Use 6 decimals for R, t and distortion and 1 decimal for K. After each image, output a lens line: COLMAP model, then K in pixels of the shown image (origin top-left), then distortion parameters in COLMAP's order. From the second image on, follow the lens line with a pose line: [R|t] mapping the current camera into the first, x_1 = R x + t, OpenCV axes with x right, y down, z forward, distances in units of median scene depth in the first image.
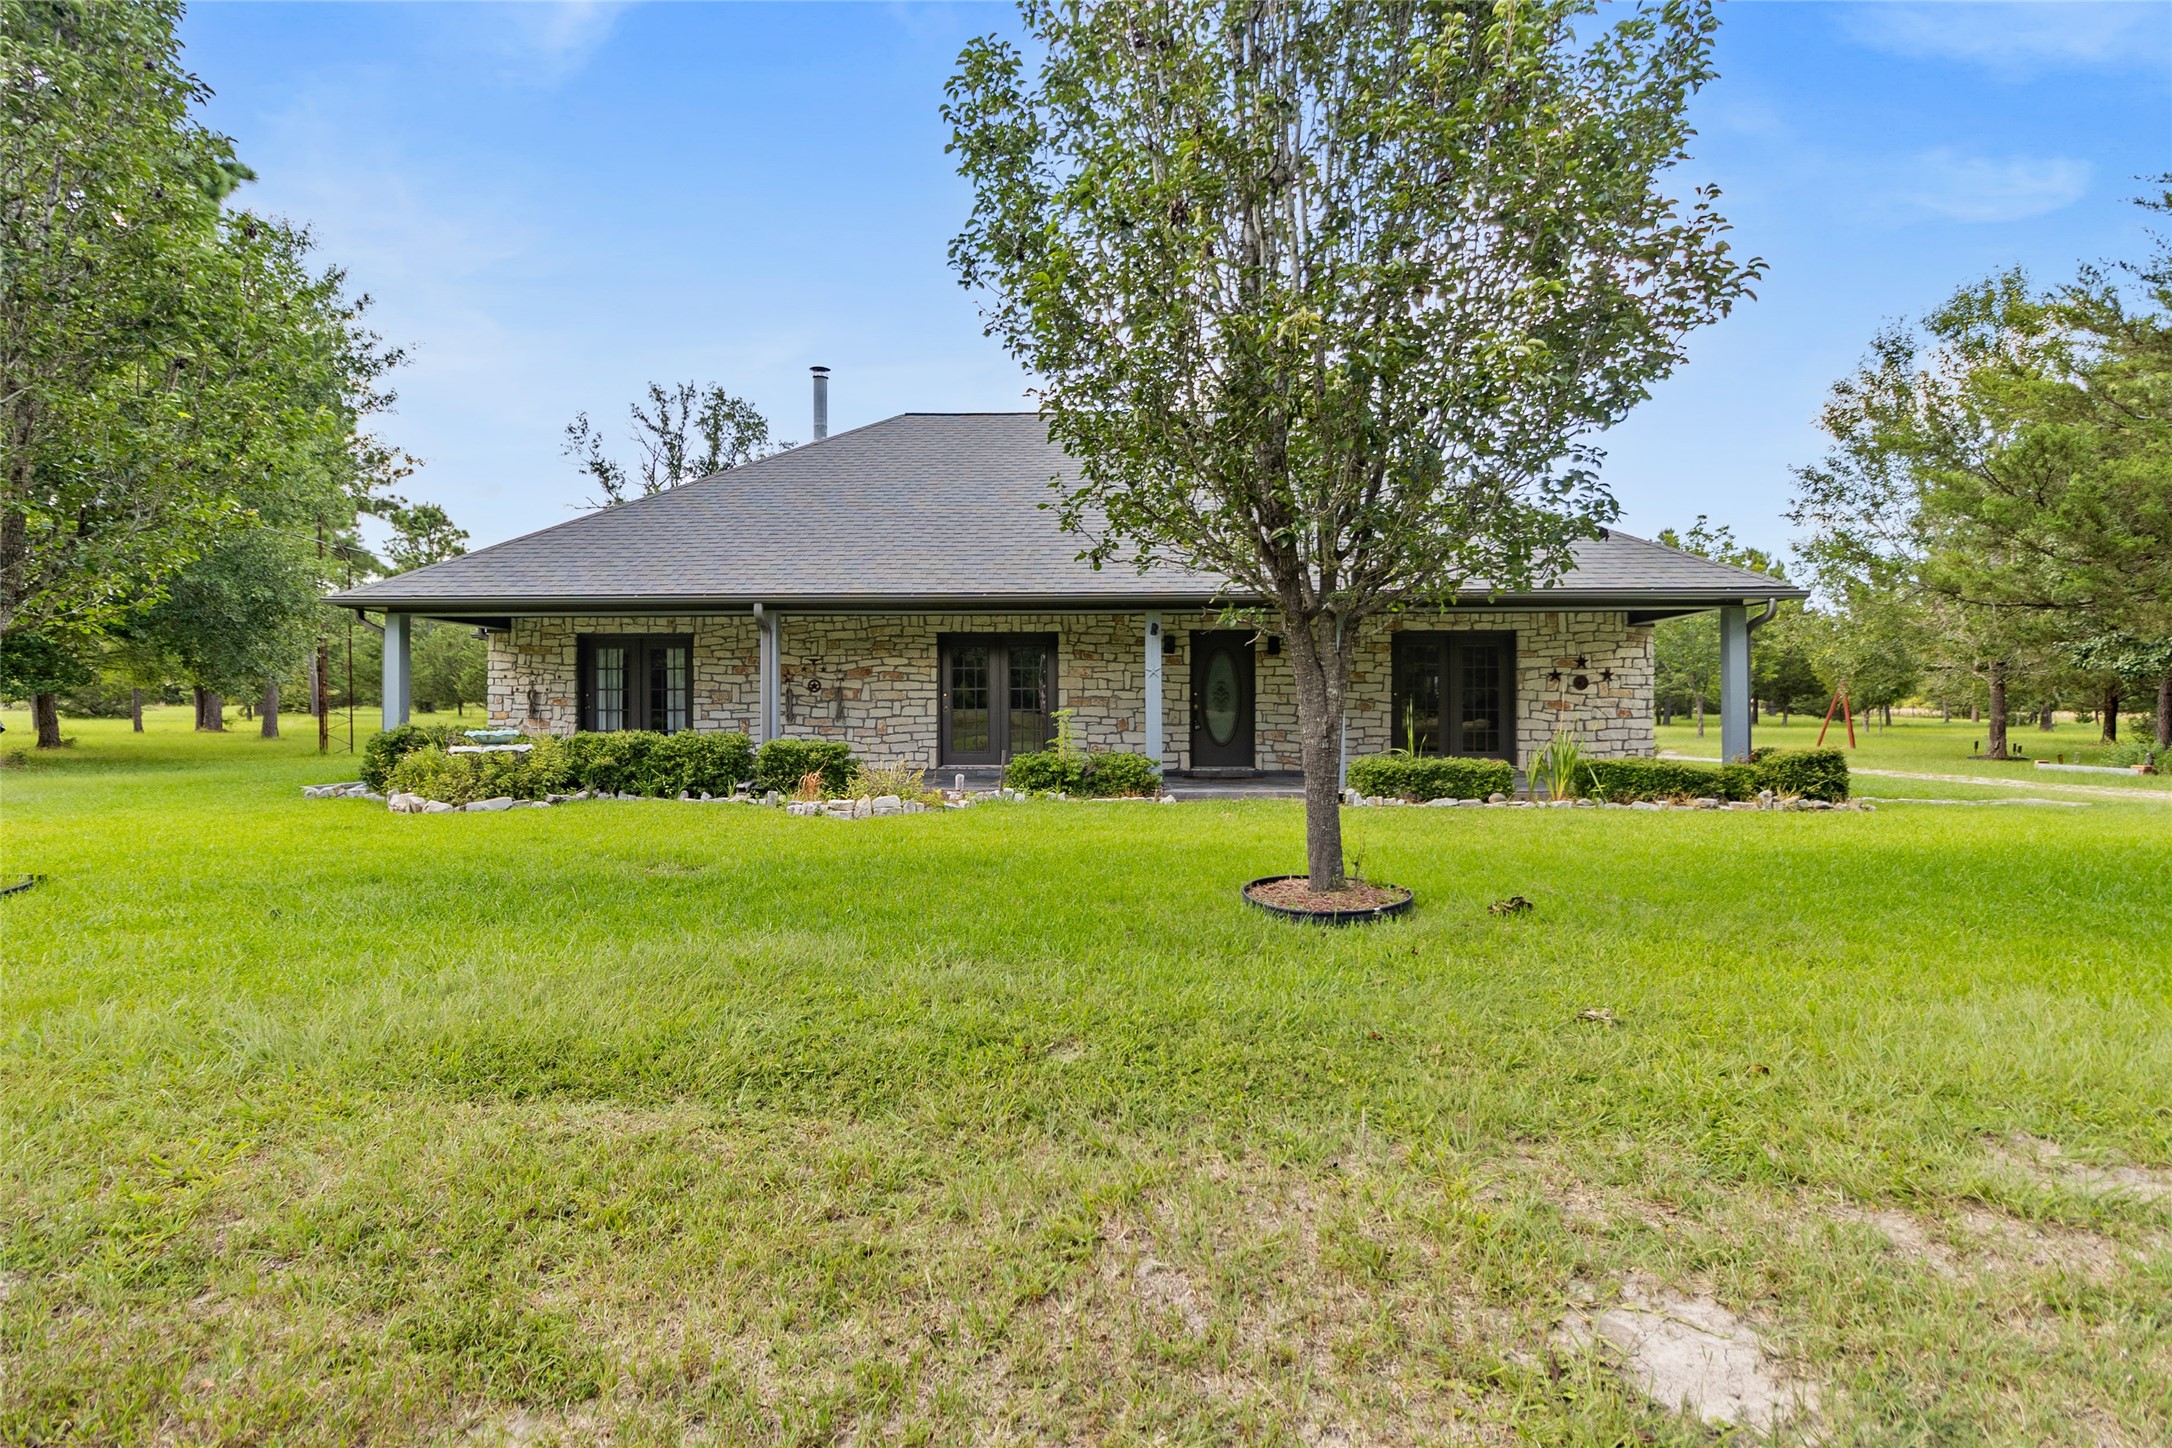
lens RADIAL K [[984.7, 0, 1081.5], [0, 984.7, 711.9], [0, 0, 1]] dist [-0.000483, -0.000081]
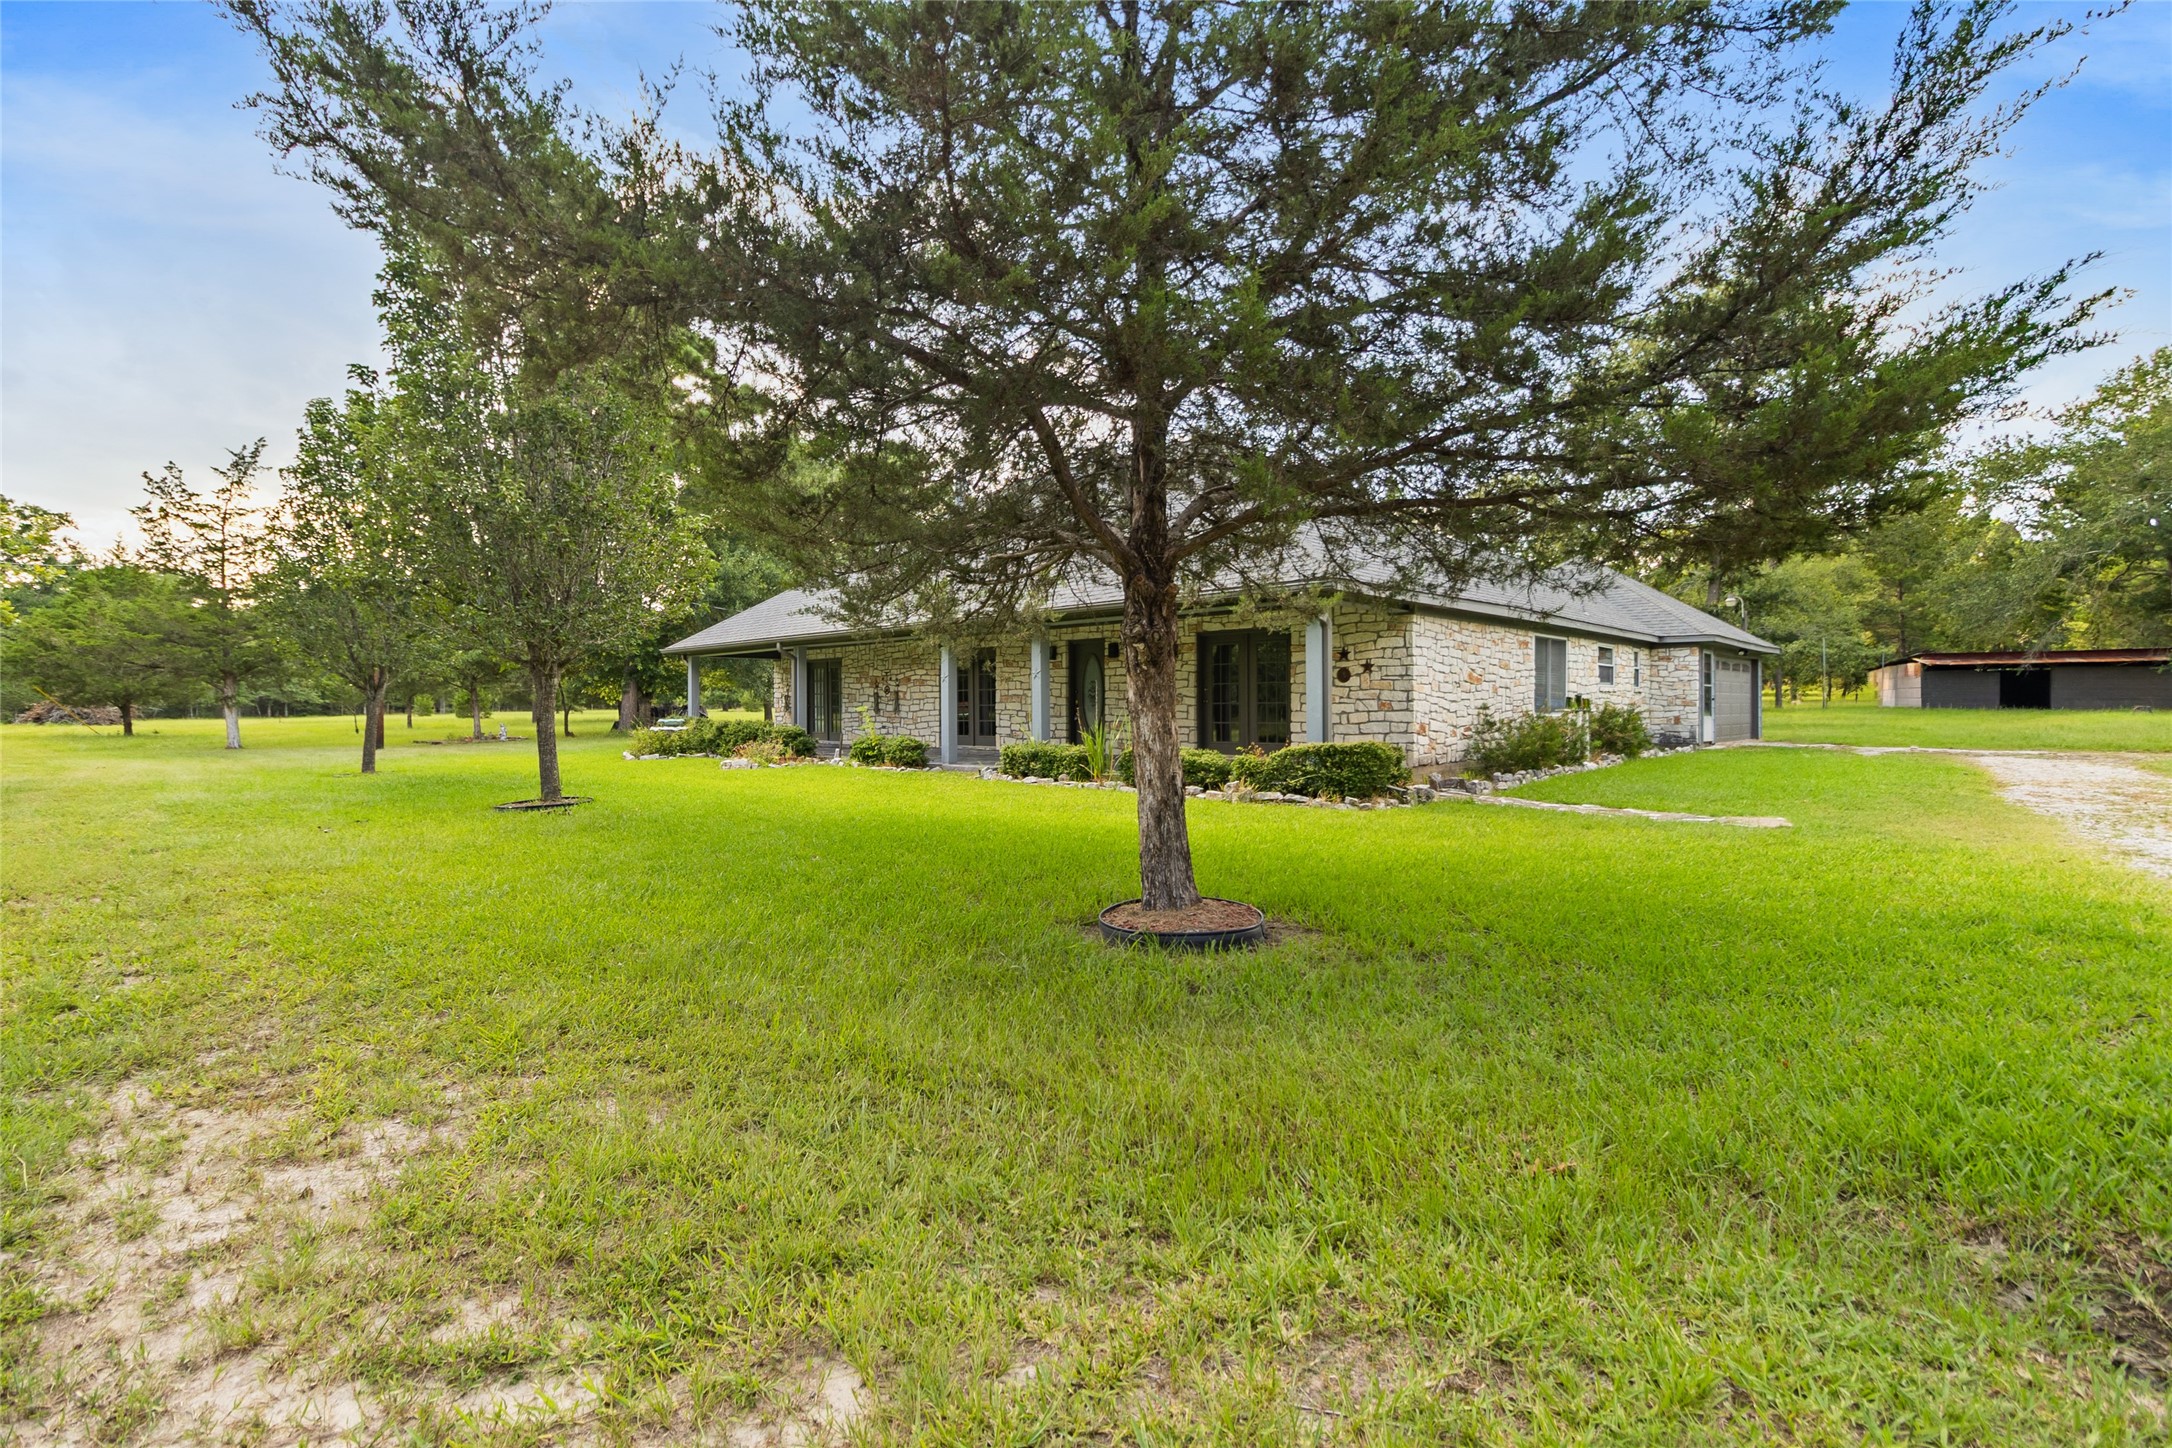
lens RADIAL K [[984.7, 0, 1081.5], [0, 984.7, 711.9], [0, 0, 1]] dist [-0.000483, -0.000081]
pose [[0.753965, -0.001137, -0.656914, 0.943687], [0.007929, 0.999941, 0.007369, -0.001925], [0.656867, -0.010764, 0.753930, 0.078015]]
